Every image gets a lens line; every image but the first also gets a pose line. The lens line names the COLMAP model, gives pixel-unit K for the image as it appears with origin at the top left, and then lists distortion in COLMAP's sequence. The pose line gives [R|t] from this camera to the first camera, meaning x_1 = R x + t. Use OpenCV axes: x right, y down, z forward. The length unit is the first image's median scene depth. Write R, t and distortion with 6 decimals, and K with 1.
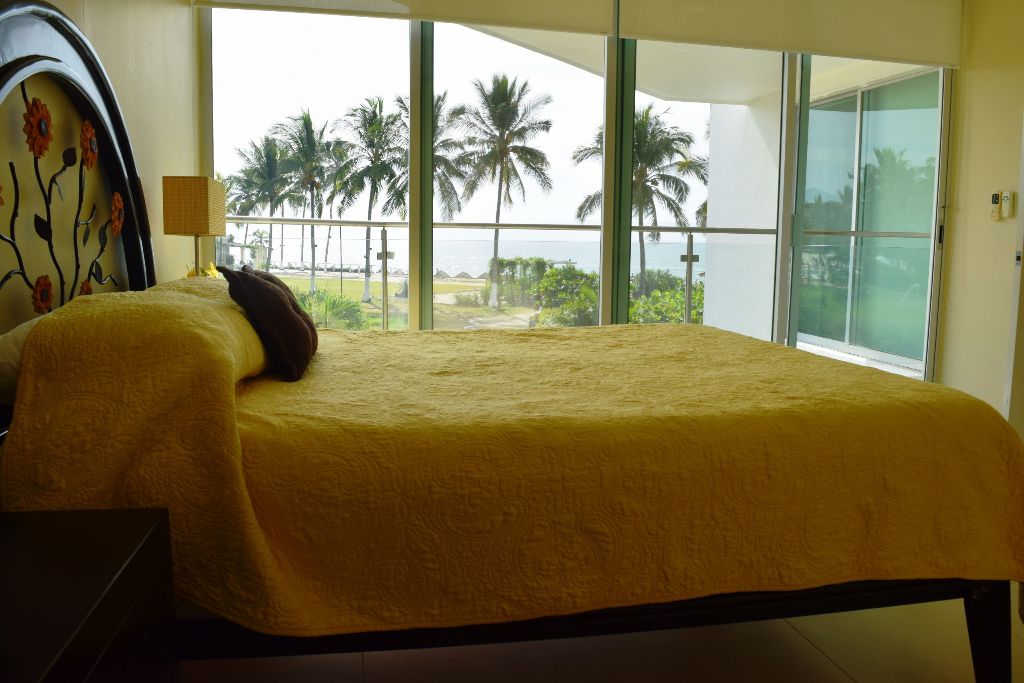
lens RADIAL K [[811.3, 0, 512.0], [0, 811.3, 341.5], [0, 0, 1]] dist [-0.101536, 0.039266]
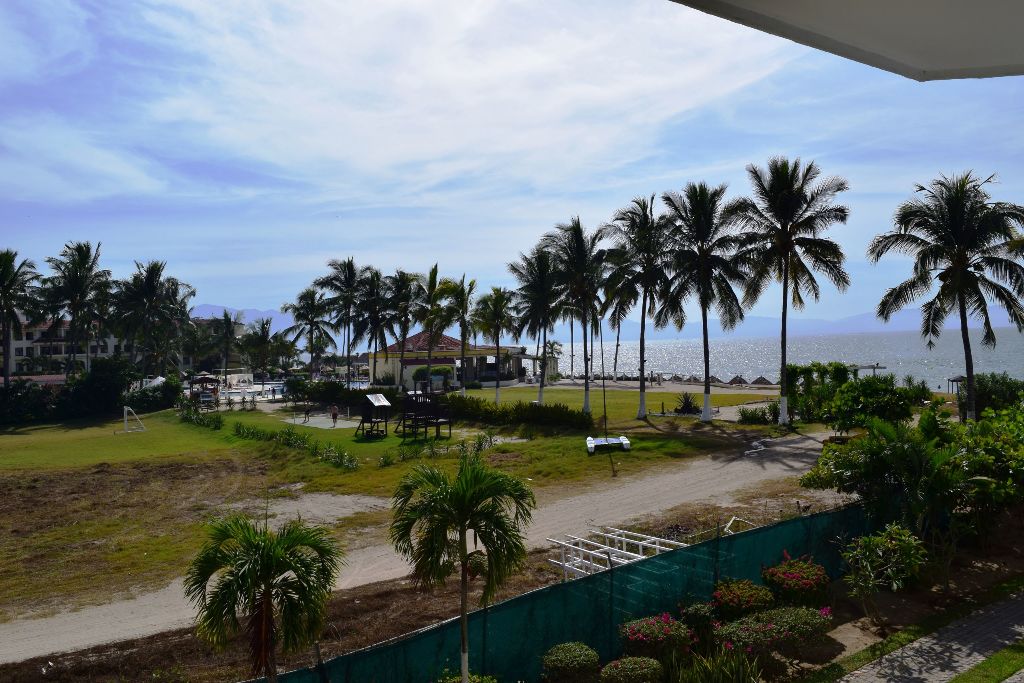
lens RADIAL K [[811.3, 0, 512.0], [0, 811.3, 341.5], [0, 0, 1]] dist [-0.101536, 0.039266]
pose [[0.931448, -0.046870, -0.360844, 0.019056], [0.000197, 0.991734, -0.128308, -0.019842], [0.363875, 0.119441, 0.923758, 0.096267]]
